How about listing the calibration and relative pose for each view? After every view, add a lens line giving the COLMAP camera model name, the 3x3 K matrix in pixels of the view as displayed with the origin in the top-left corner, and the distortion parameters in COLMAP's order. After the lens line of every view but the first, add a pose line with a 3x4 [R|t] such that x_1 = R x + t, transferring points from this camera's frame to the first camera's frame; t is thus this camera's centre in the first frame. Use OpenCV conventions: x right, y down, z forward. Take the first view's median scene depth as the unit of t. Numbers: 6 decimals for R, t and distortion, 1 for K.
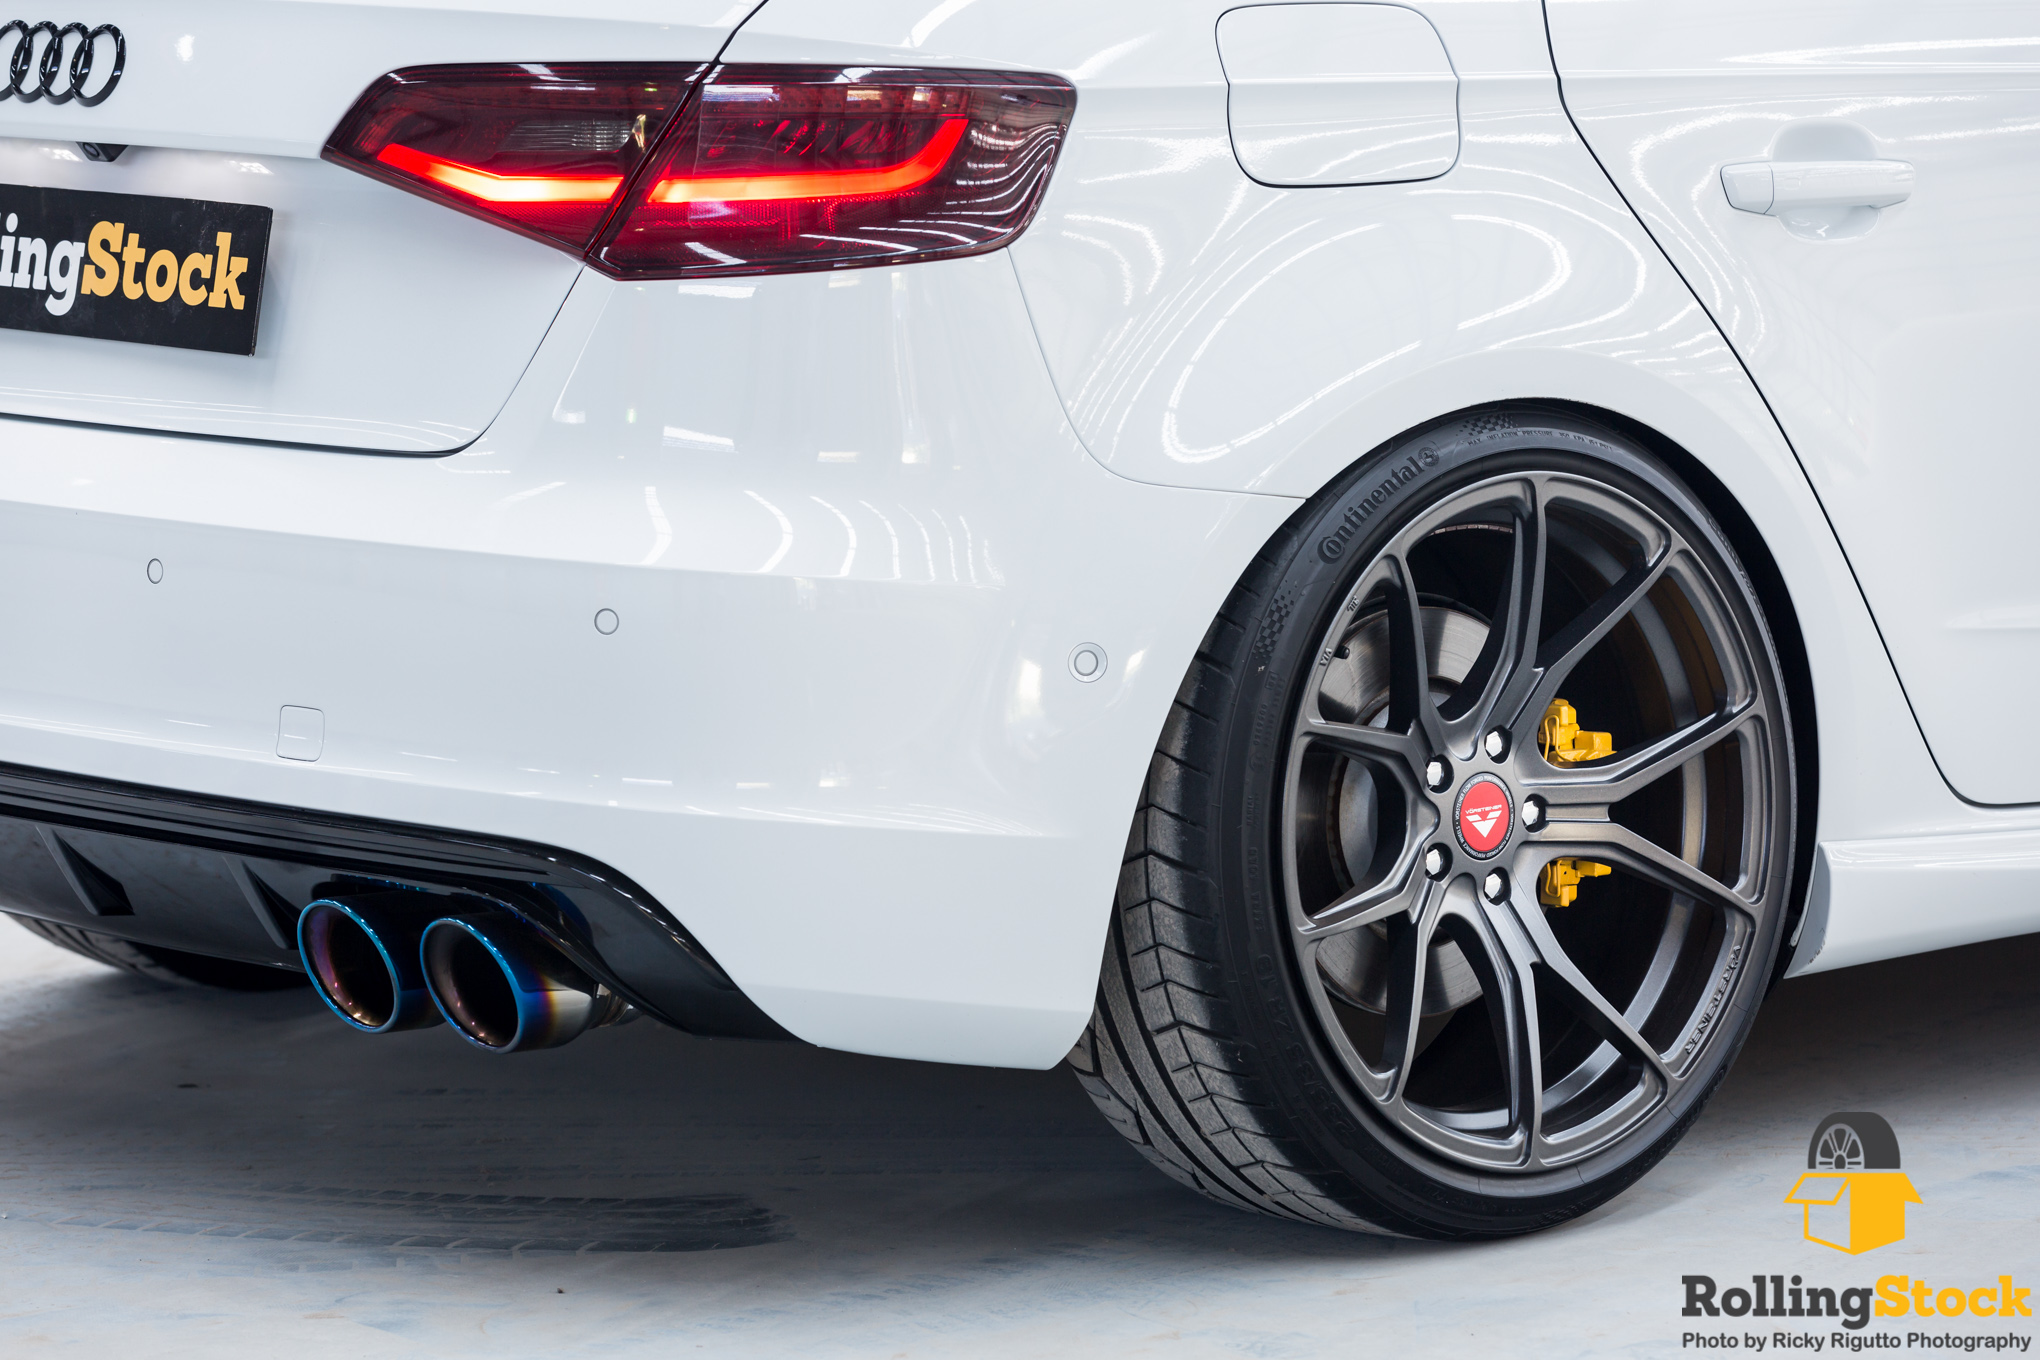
lens RADIAL K [[7396.4, 0, 1020.0], [0, 7396.4, 680.0], [0, 0, 1]] dist [0.156333, 0.961312]
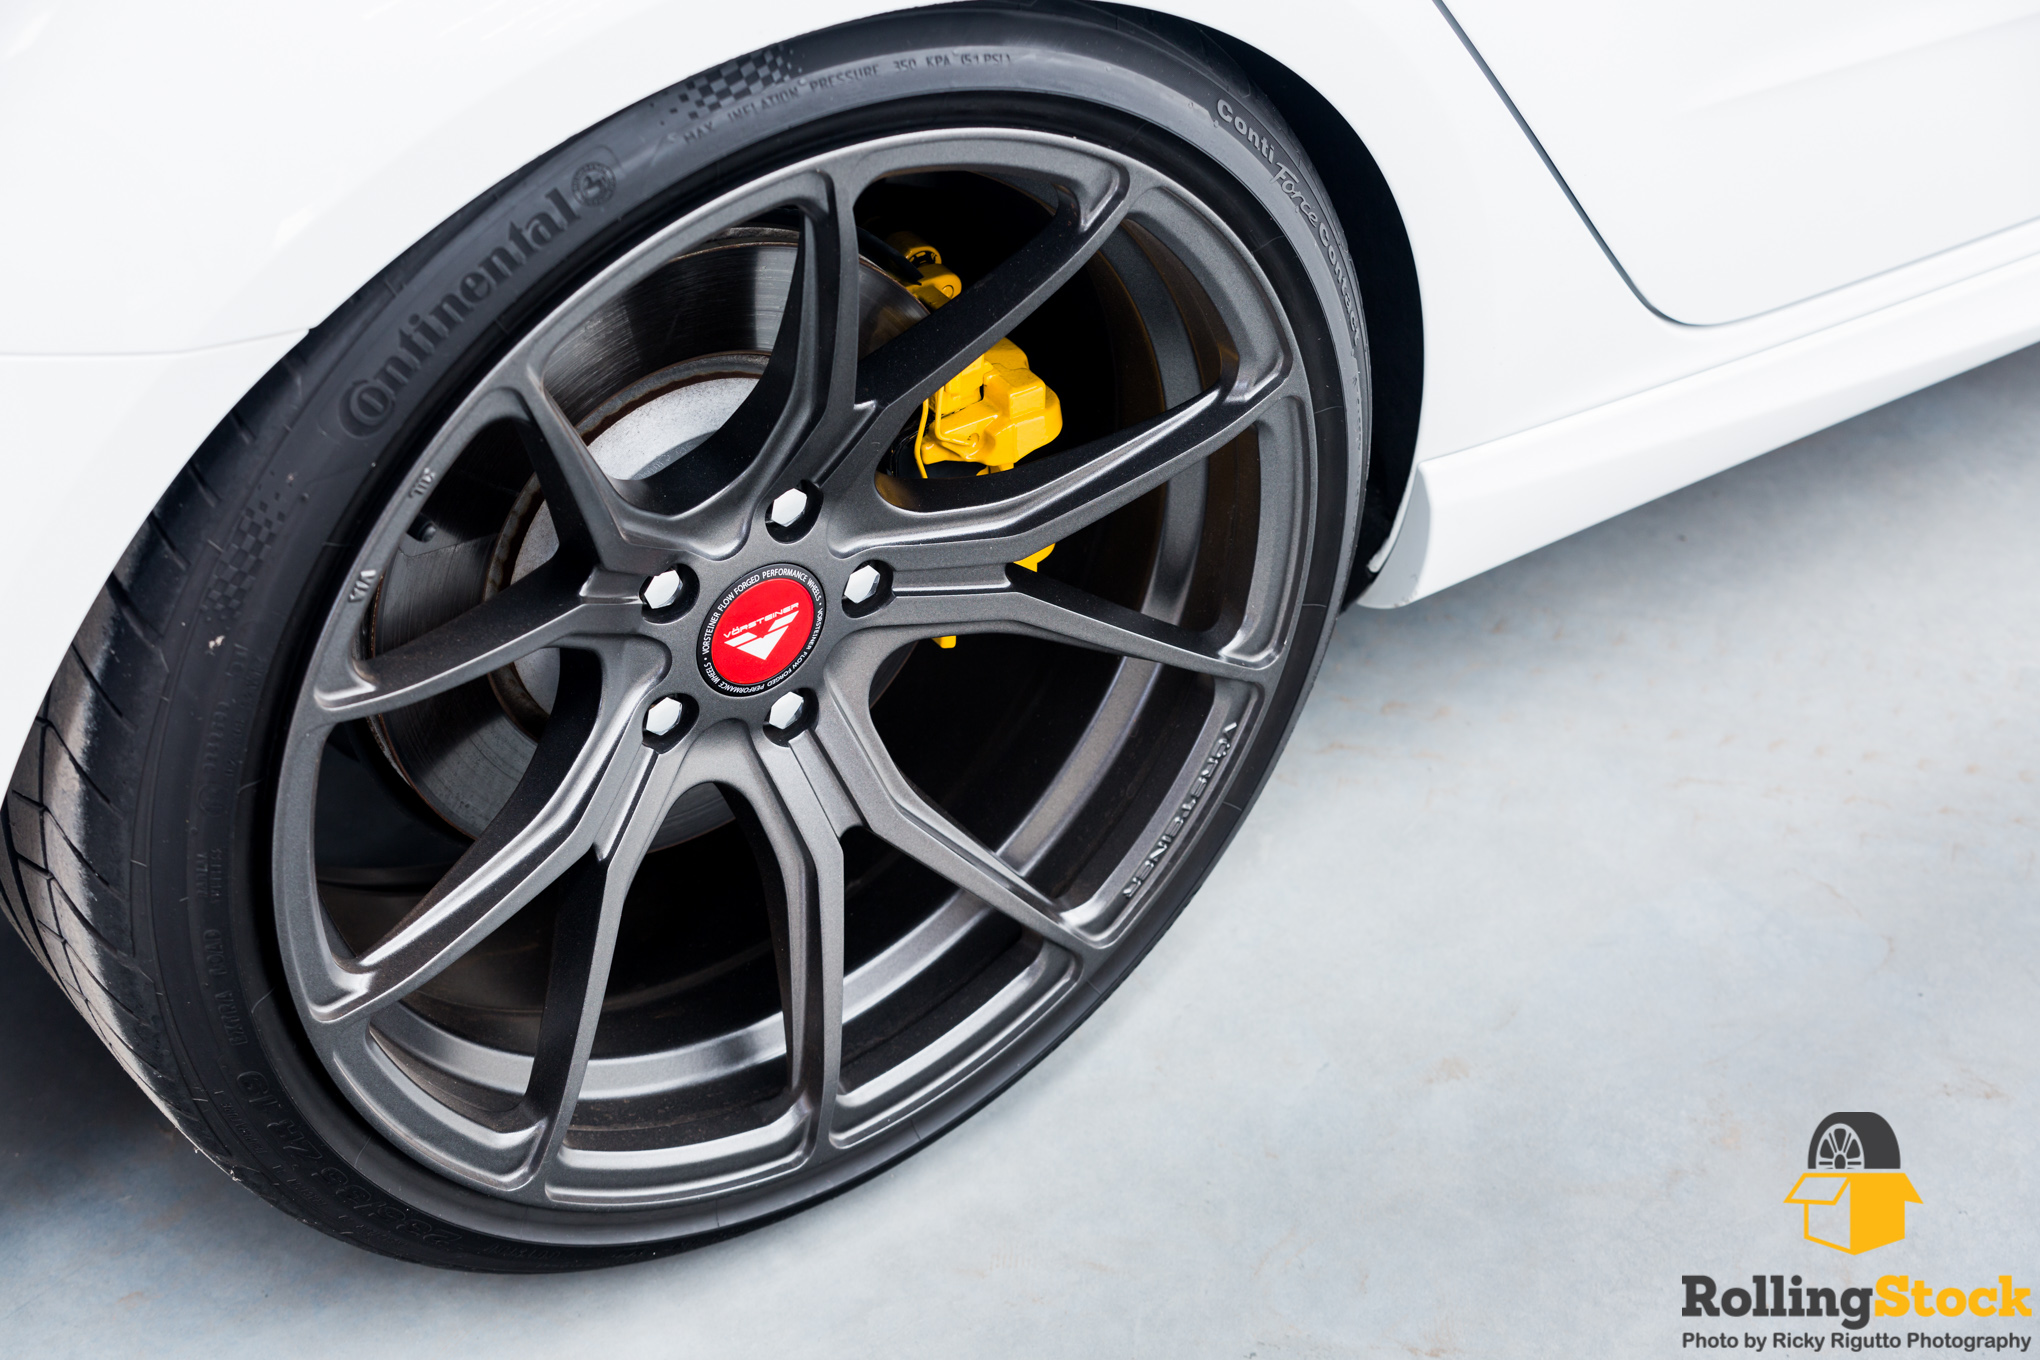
lens RADIAL K [[4447.5, 0, 1020.0], [0, 4447.5, 680.0], [0, 0, 1]] dist [0.015342, 0.018744]
pose [[0.992415, 0.097768, -0.074522, 0.111813], [-0.043660, 0.847006, 0.529788, -0.167592], [0.114917, -0.522516, 0.844850, 0.725373]]
